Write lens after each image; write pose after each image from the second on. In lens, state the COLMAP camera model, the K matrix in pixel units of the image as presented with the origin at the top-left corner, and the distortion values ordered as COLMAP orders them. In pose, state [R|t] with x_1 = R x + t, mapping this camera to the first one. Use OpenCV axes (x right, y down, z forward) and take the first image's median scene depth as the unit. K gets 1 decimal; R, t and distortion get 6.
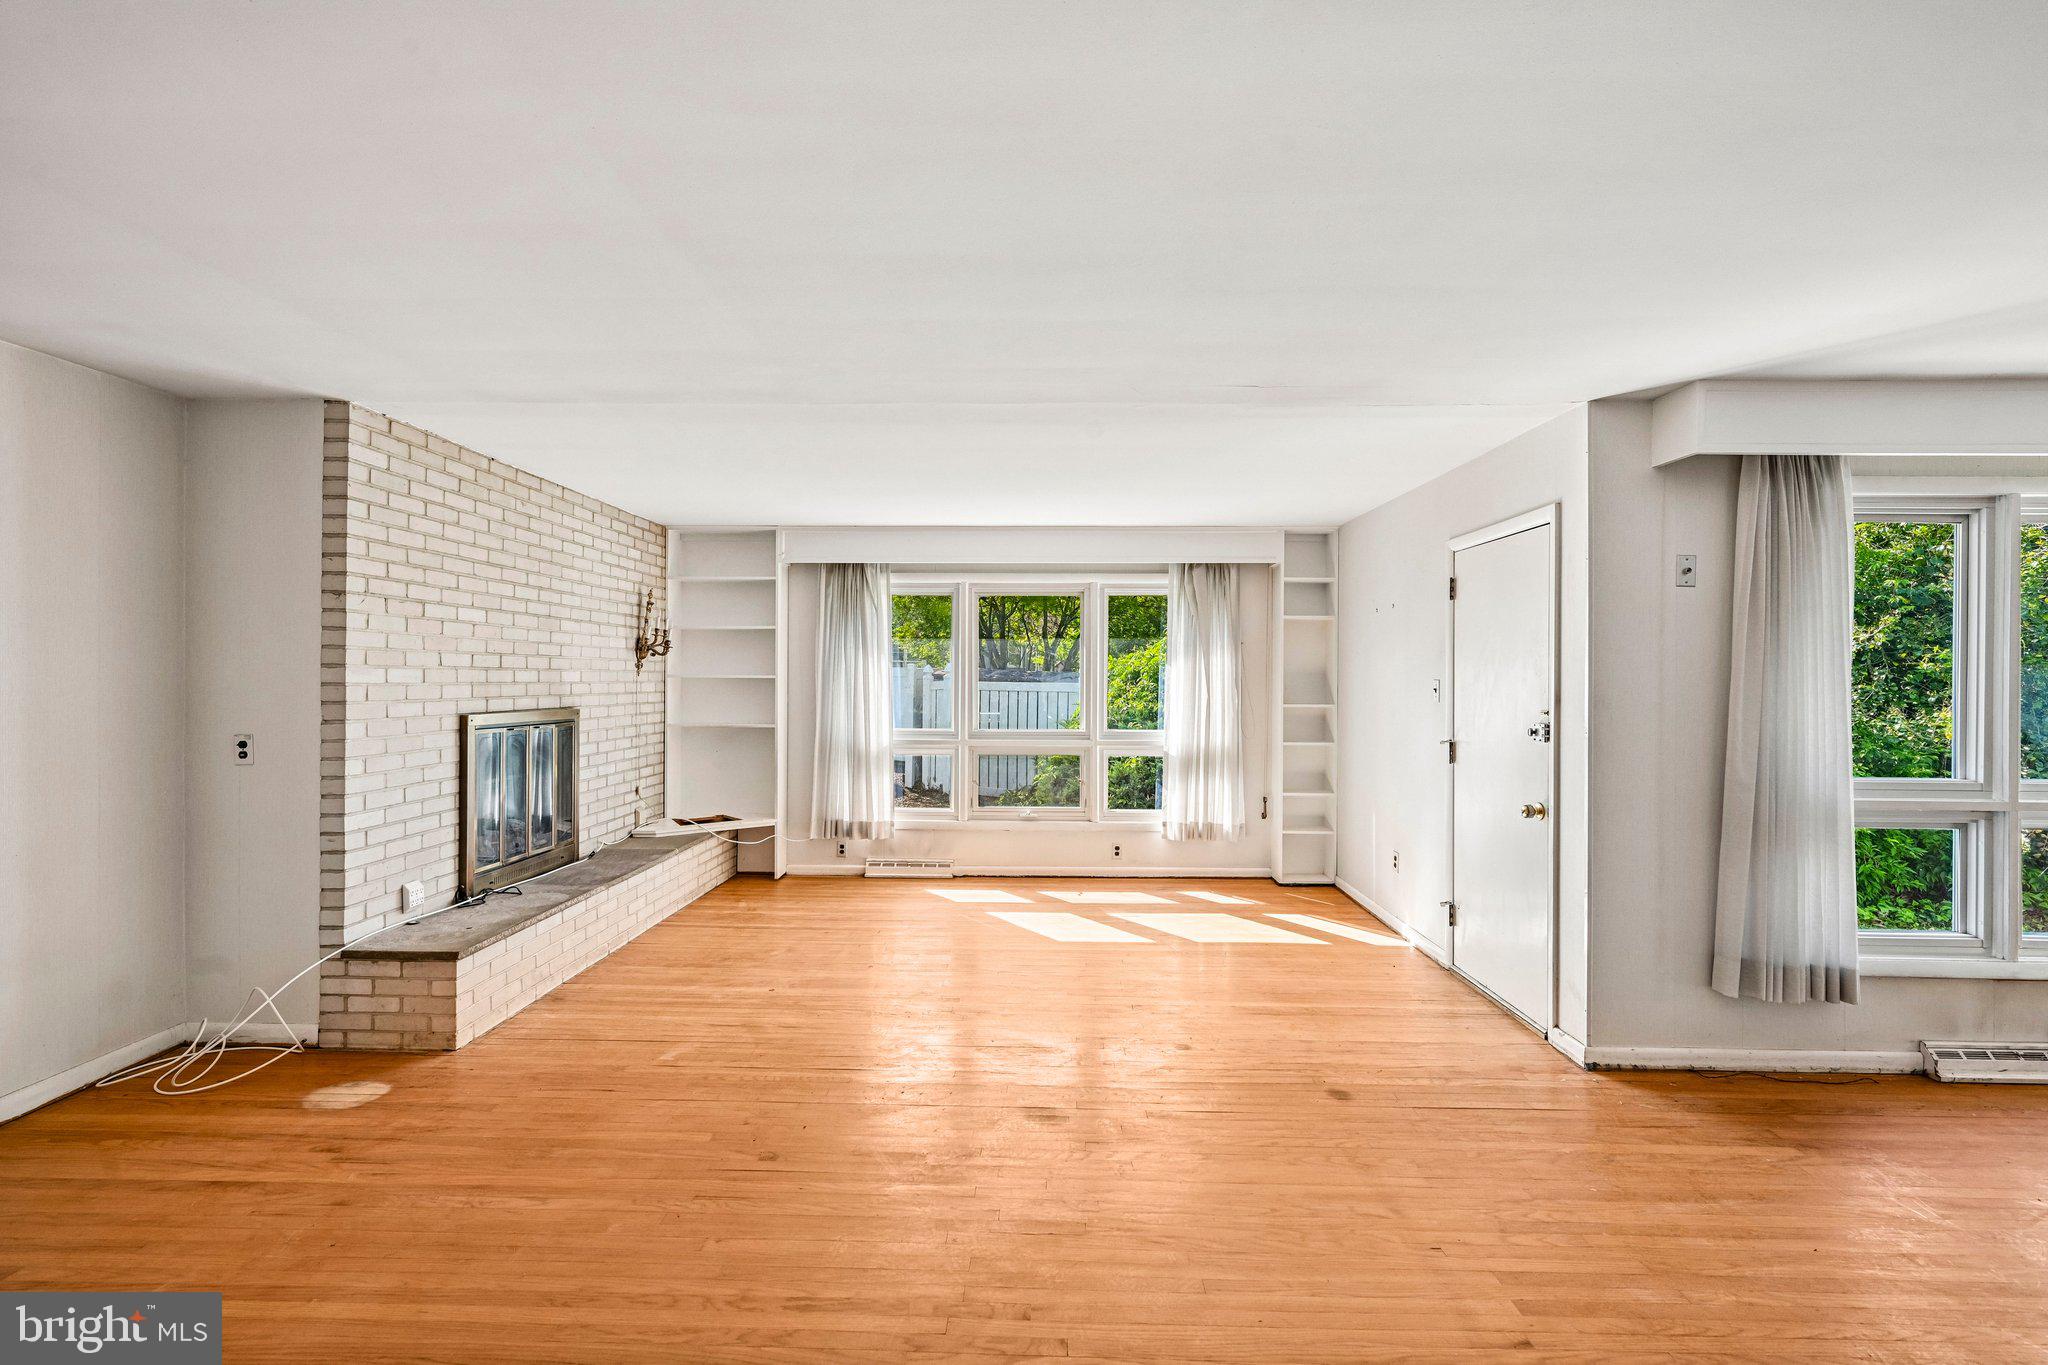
lens RADIAL K [[900.1, 0, 1024.5], [0, 900.1, 681.5], [0, 0, 1]] dist [-0.001271, 0.001457]
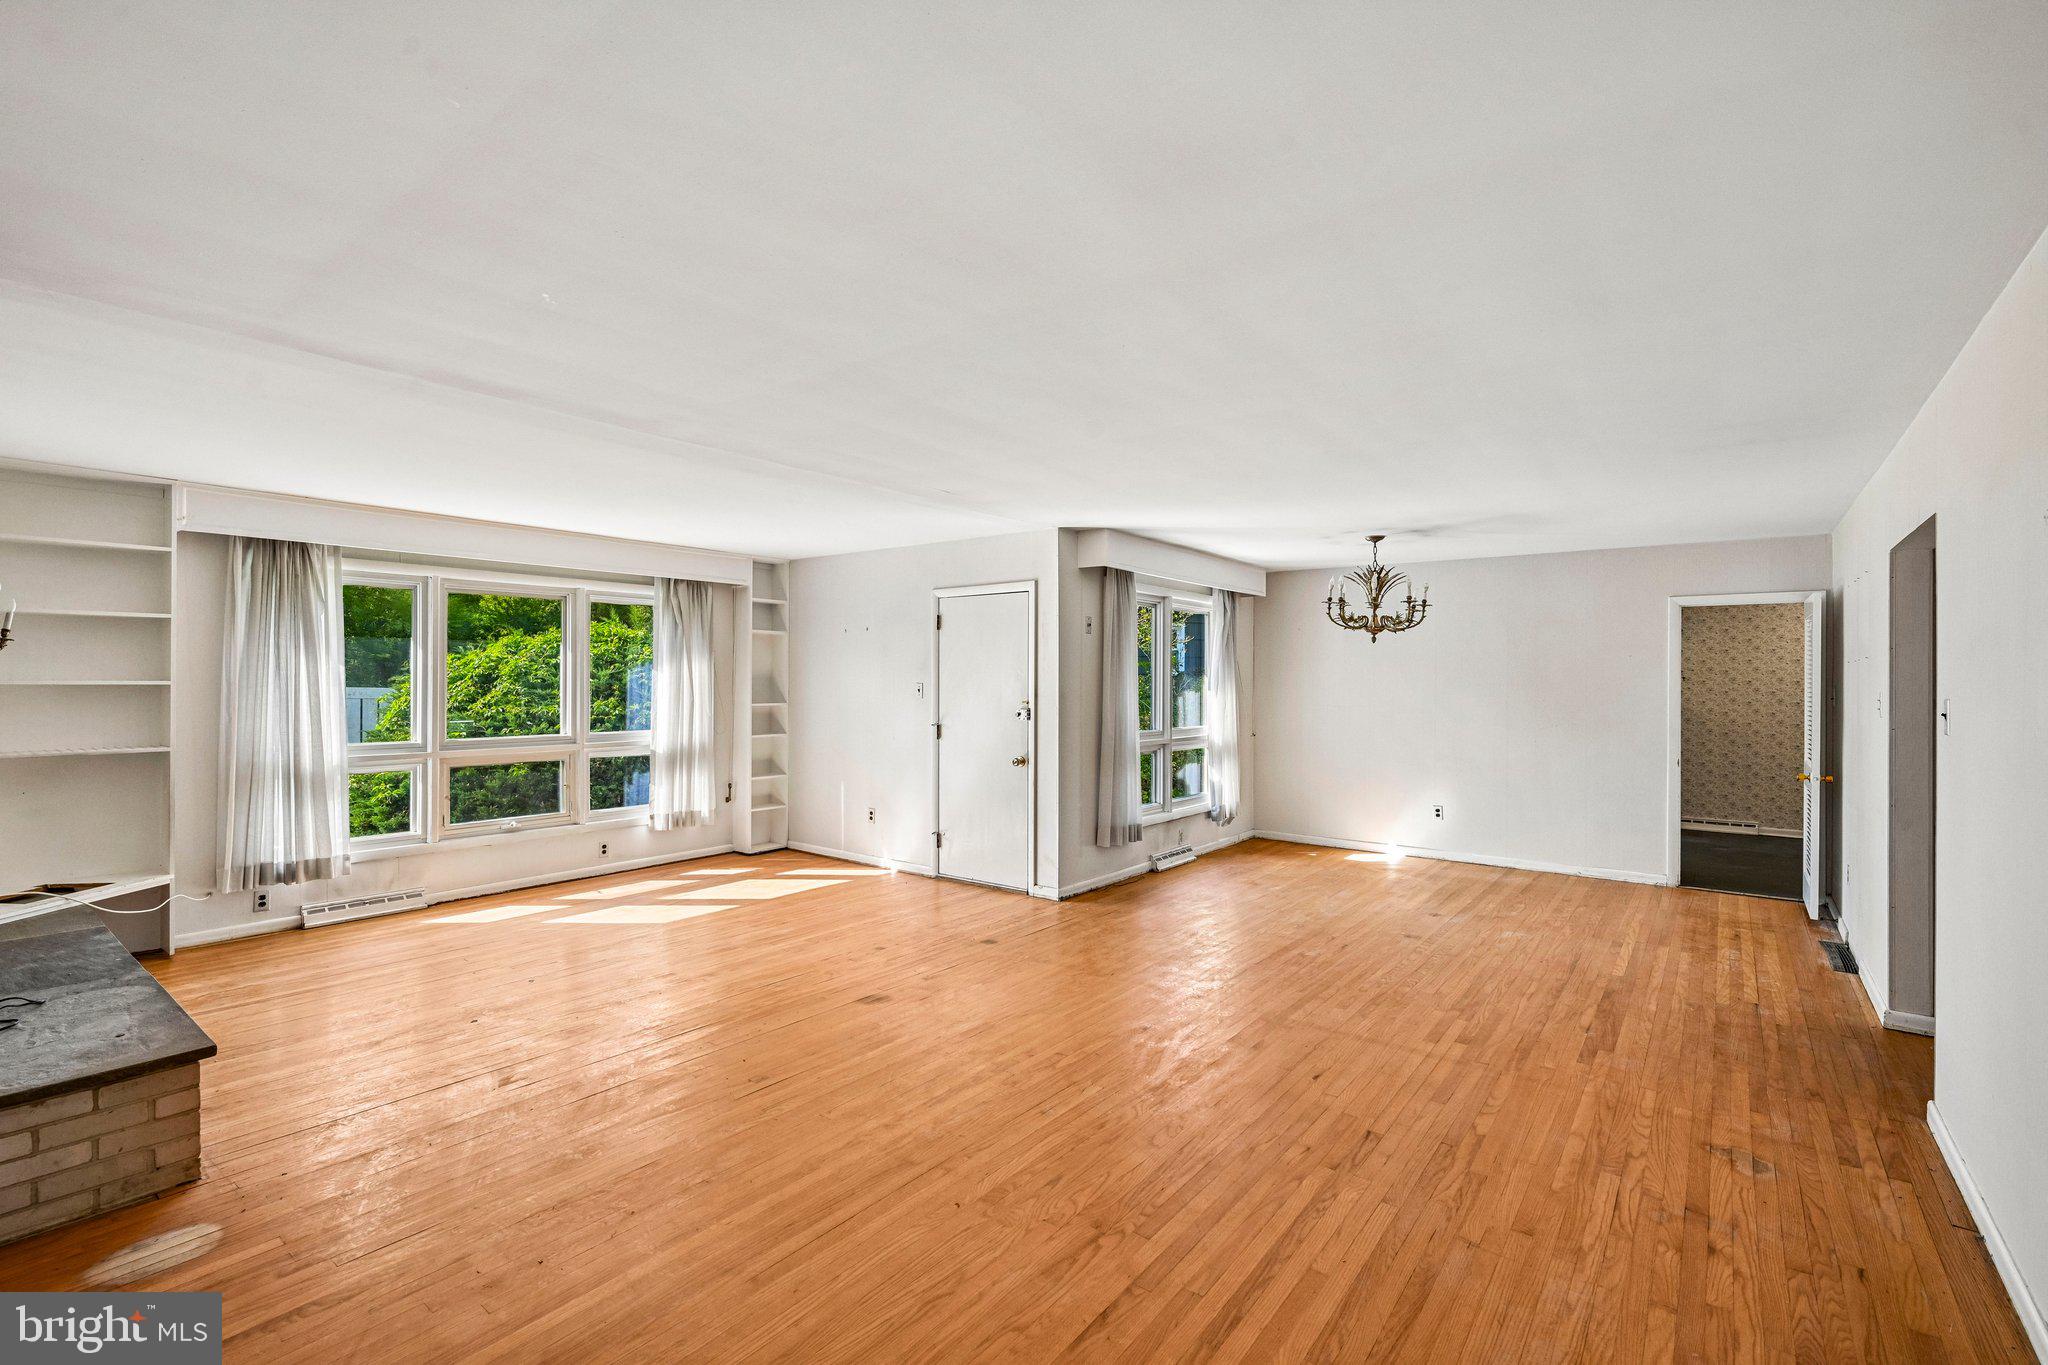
lens RADIAL K [[900.1, 0, 1024.6], [0, 900.1, 682.3], [0, 0, 1]] dist [-0.001271, 0.001457]
pose [[0.598084, -0.004563, 0.801420, -0.639615], [0.004369, 0.999987, 0.002432, -0.006467], [-0.801421, 0.002047, 0.598097, -0.011491]]
